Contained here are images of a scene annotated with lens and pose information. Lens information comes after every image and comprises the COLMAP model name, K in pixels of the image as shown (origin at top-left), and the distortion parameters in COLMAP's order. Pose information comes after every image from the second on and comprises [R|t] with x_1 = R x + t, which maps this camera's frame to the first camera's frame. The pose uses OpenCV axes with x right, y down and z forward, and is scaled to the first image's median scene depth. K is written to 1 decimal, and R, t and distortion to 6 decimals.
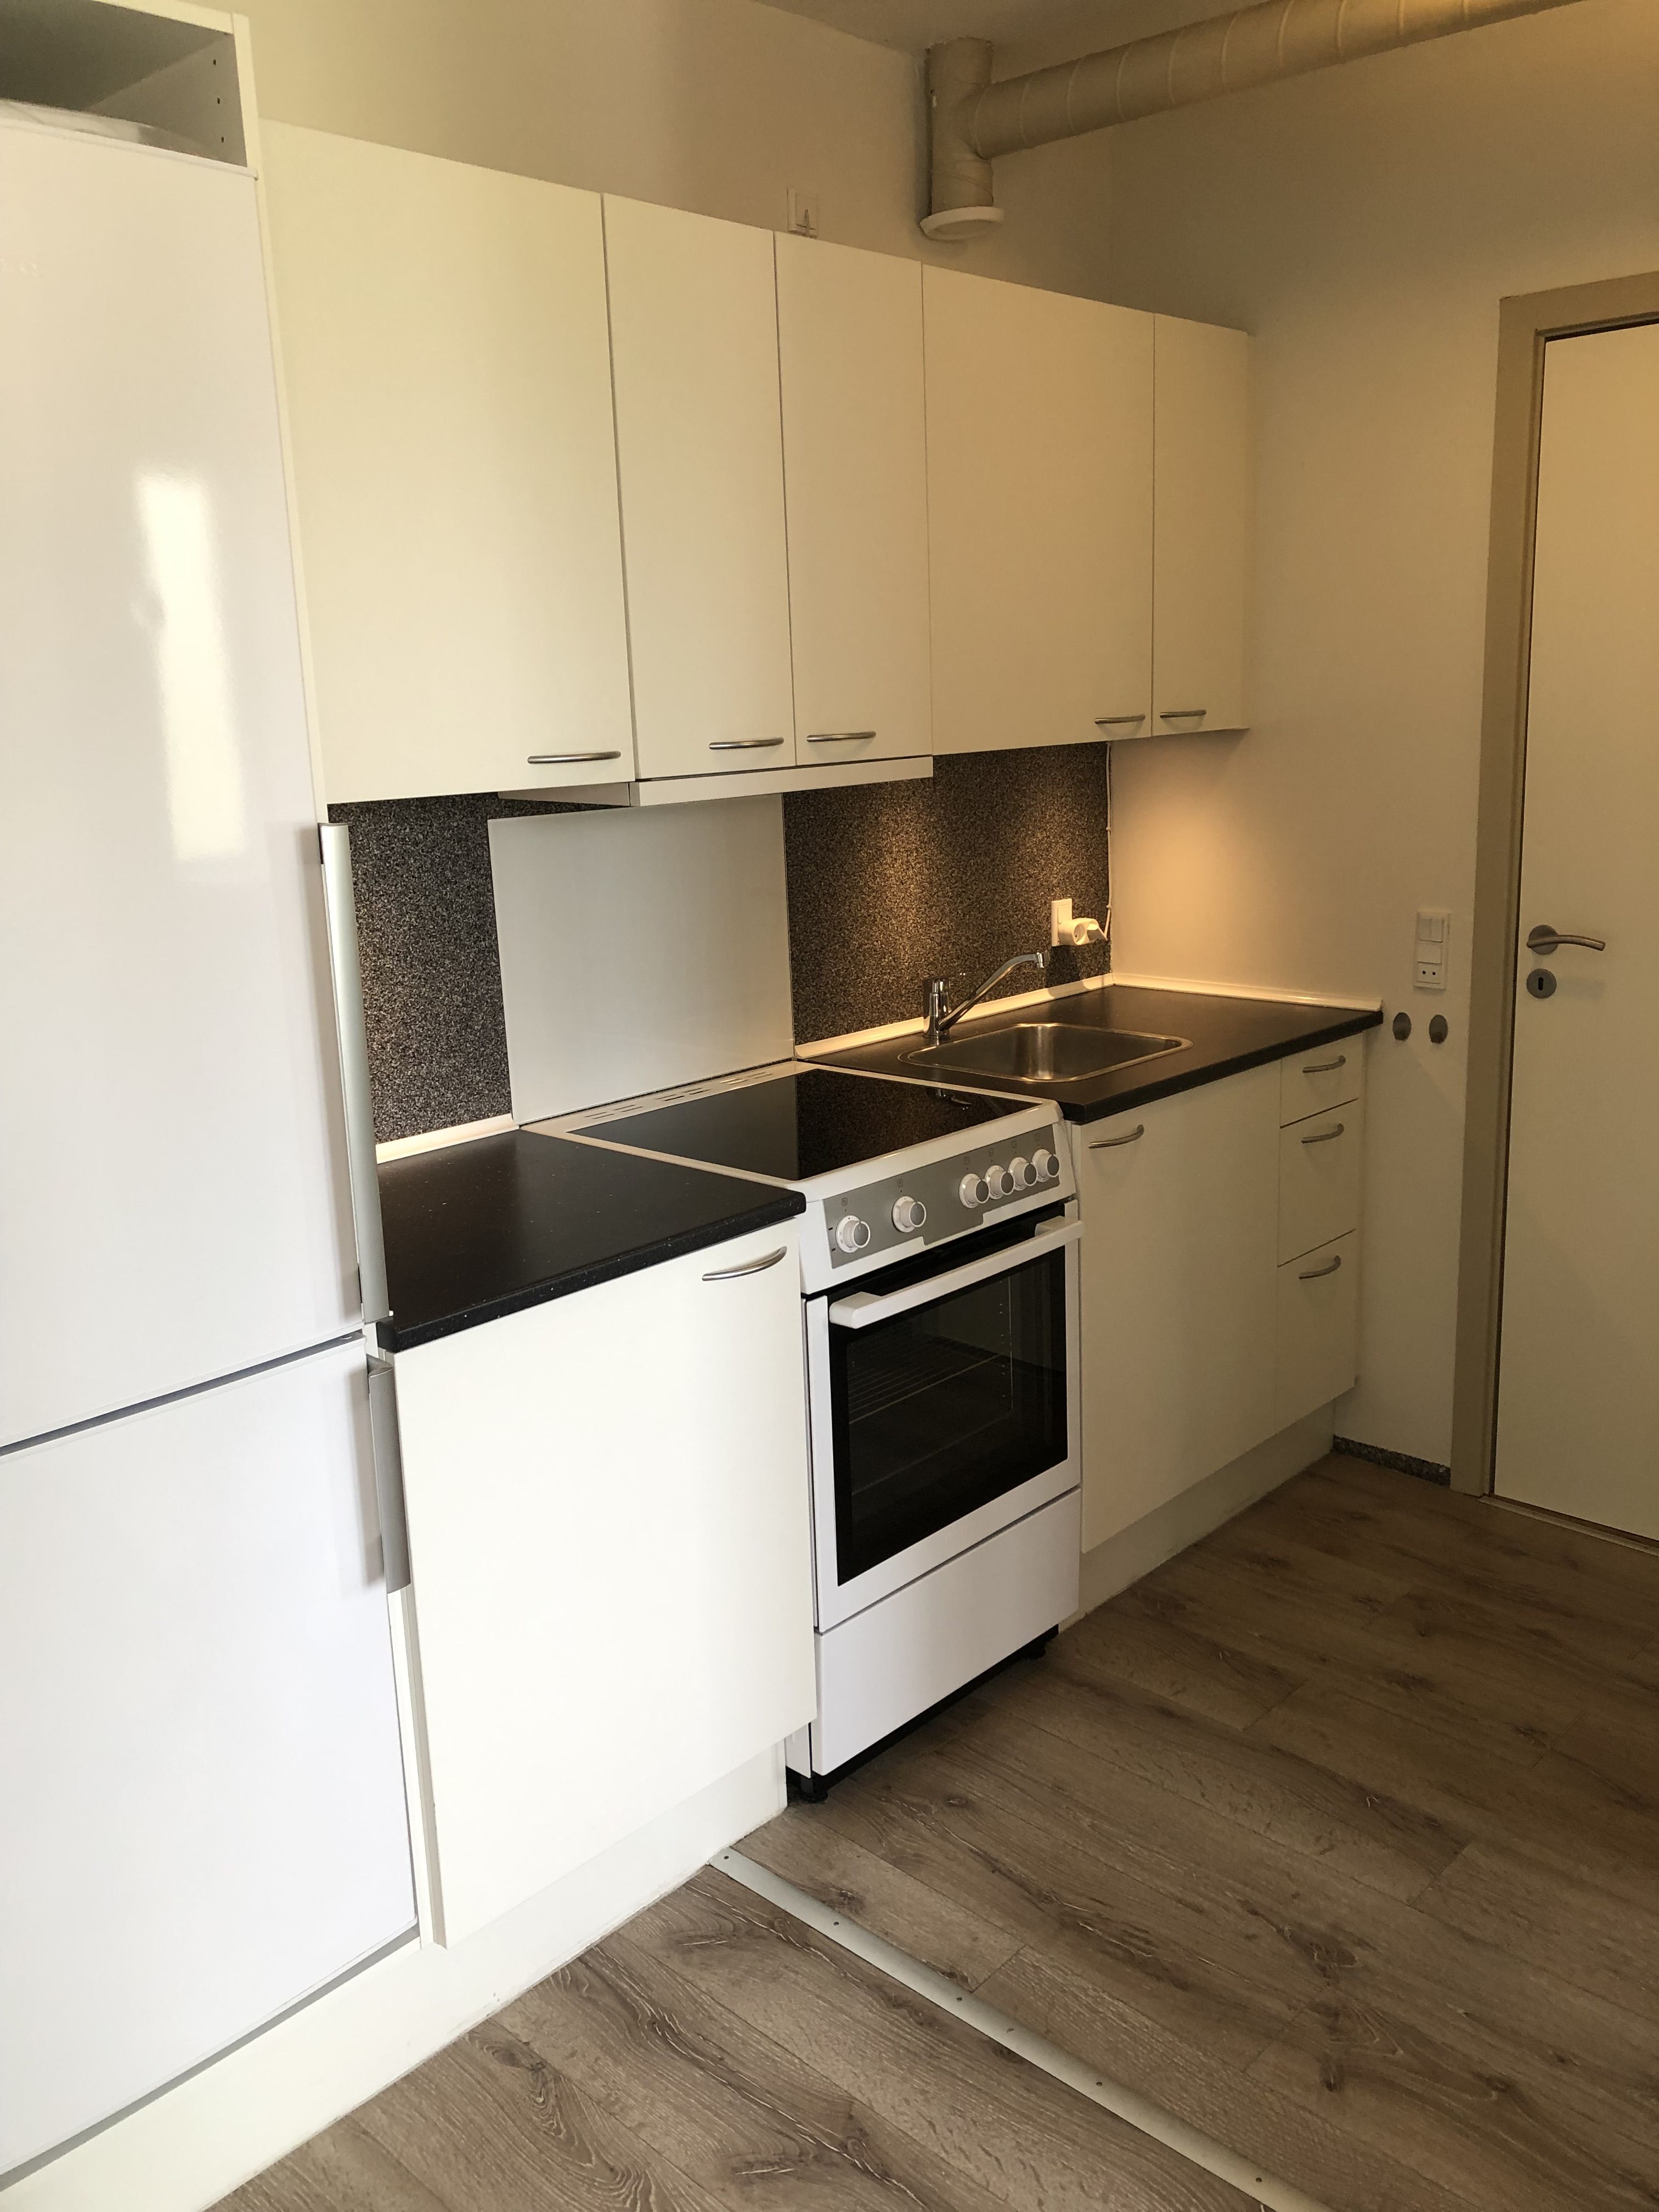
lens RADIAL K [[1876.3, 0, 829.5], [0, 1876.3, 1106.0], [0, 0, 1]] dist [0.066103, -0.010707]
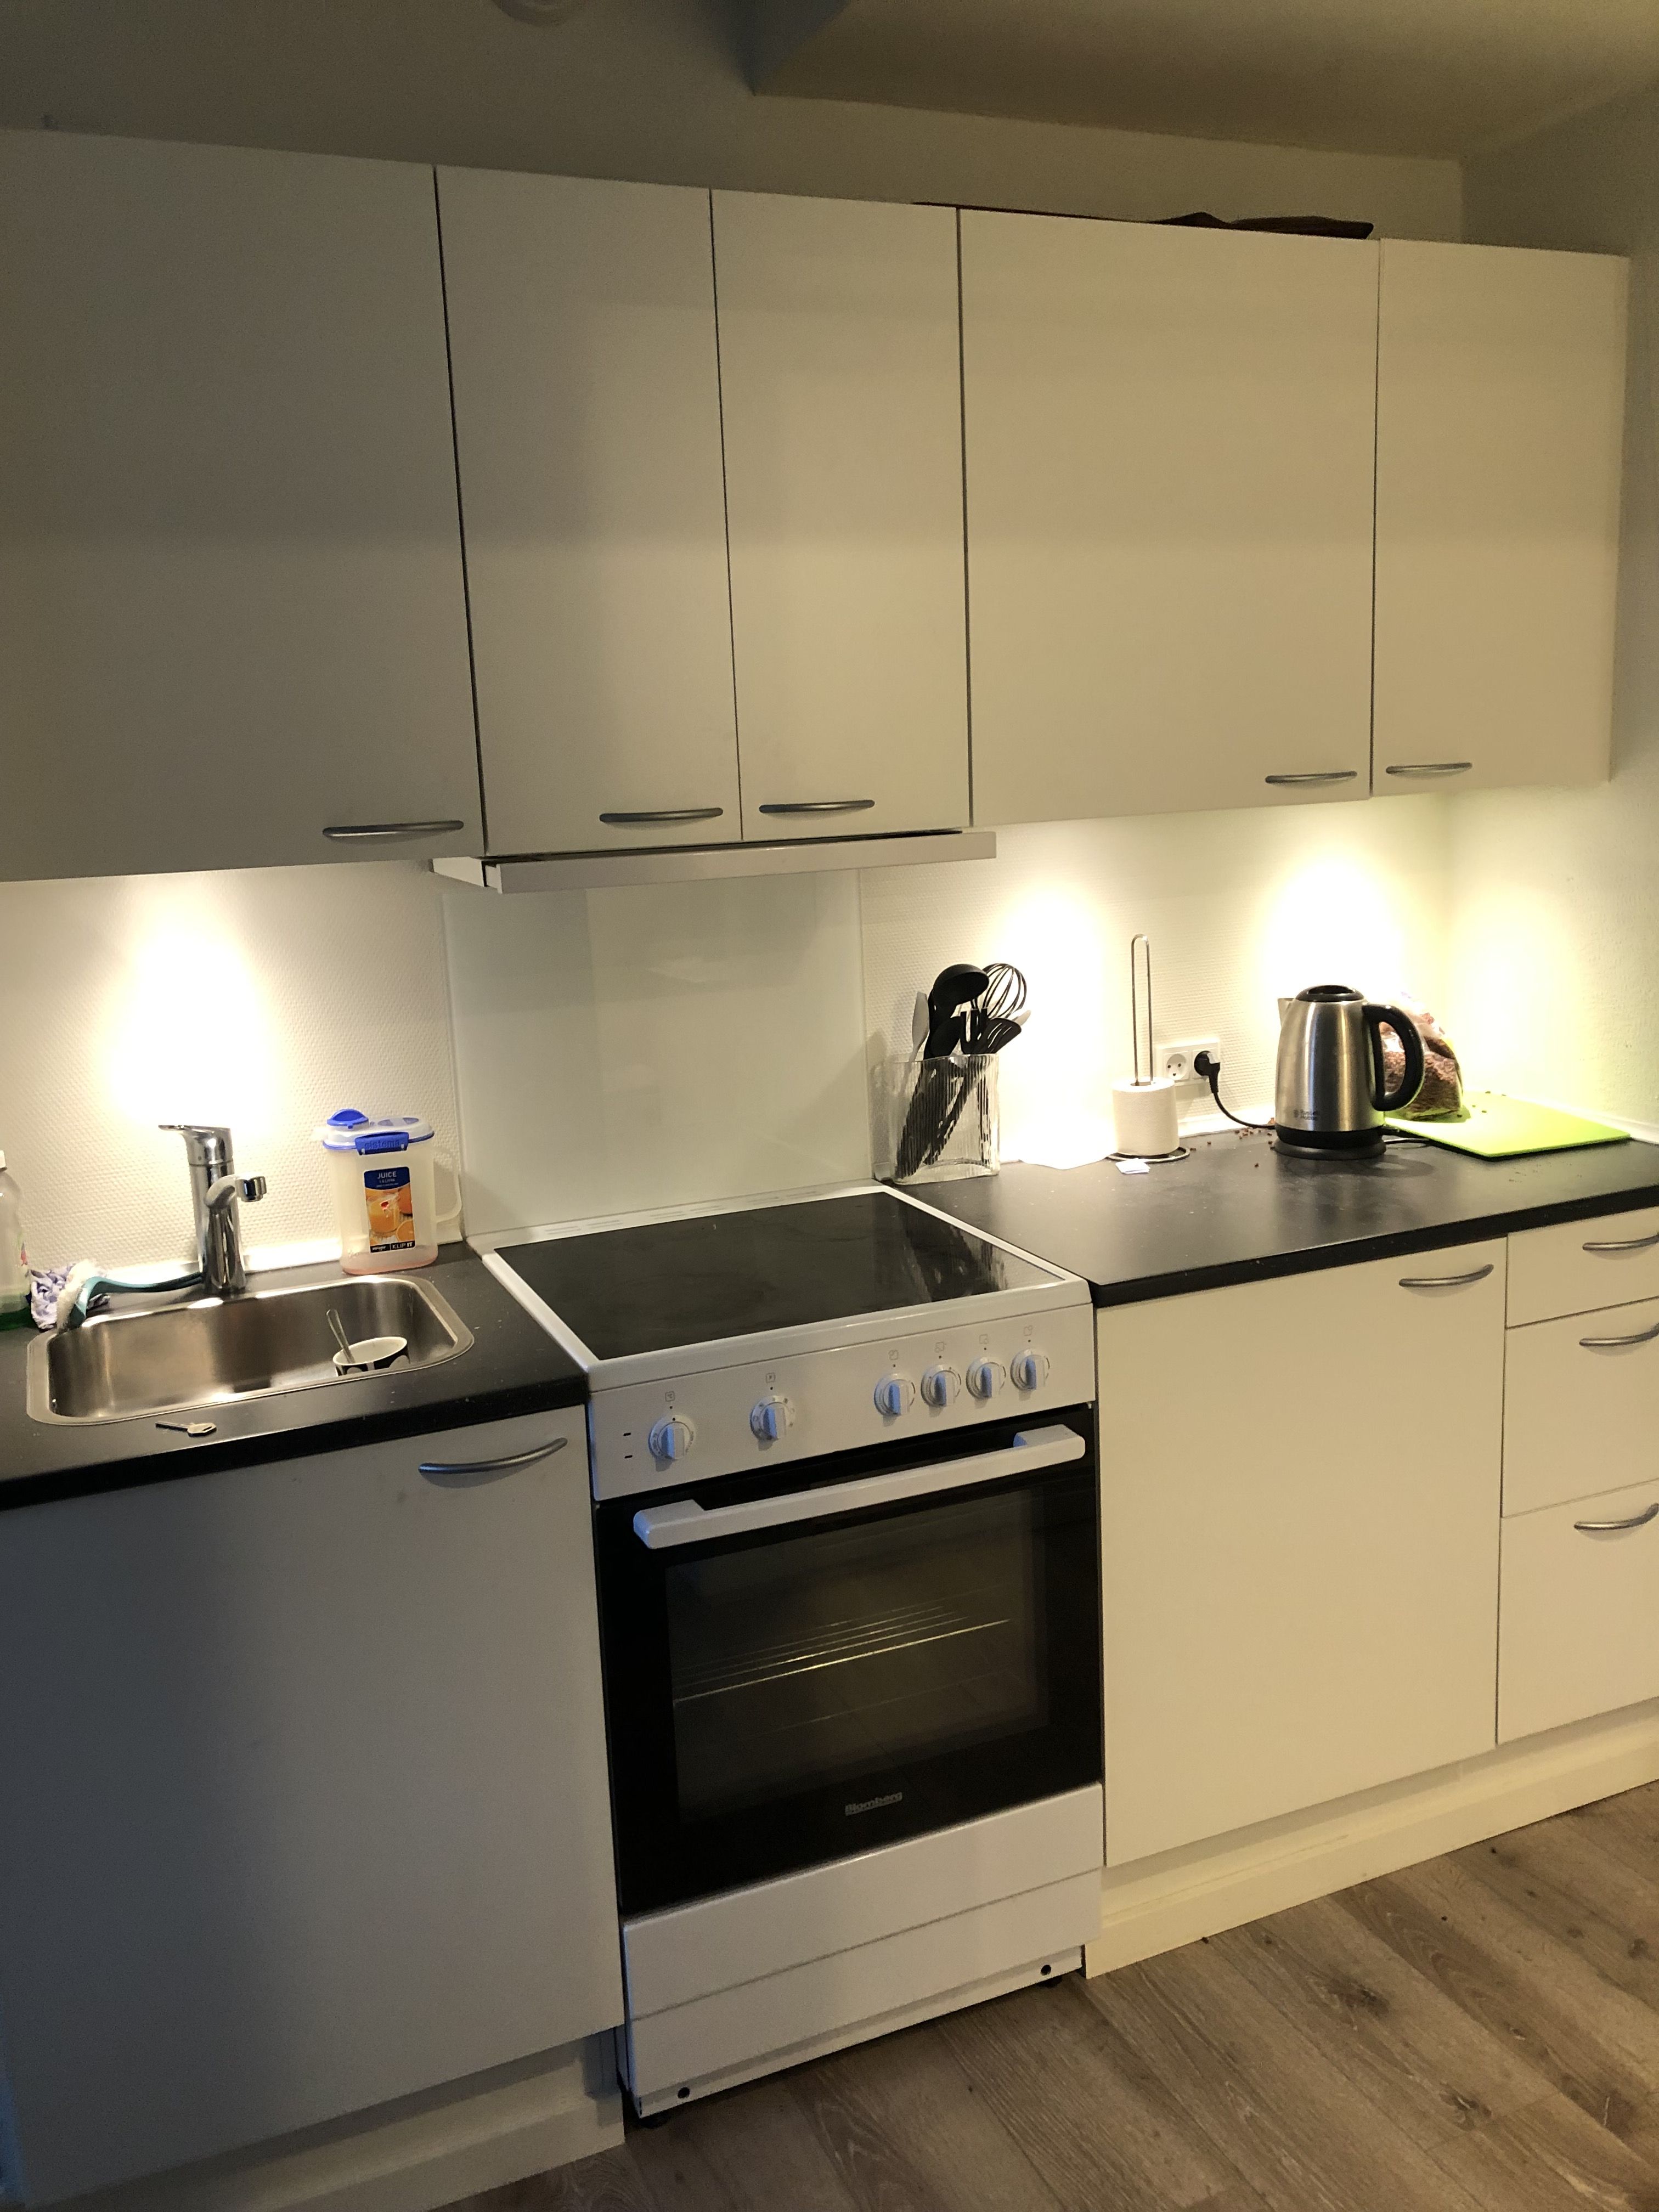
lens RADIAL K [[1797.6, 0, 827.4], [0, 1797.6, 1173.6], [0, 0, 1]] dist [-0.005998, -0.005822]
pose [[0.913083, 0.097470, -0.395954, 0.301456], [-0.084550, 0.995164, 0.049998, -0.069969], [0.398913, -0.012175, 0.916908, 0.260531]]
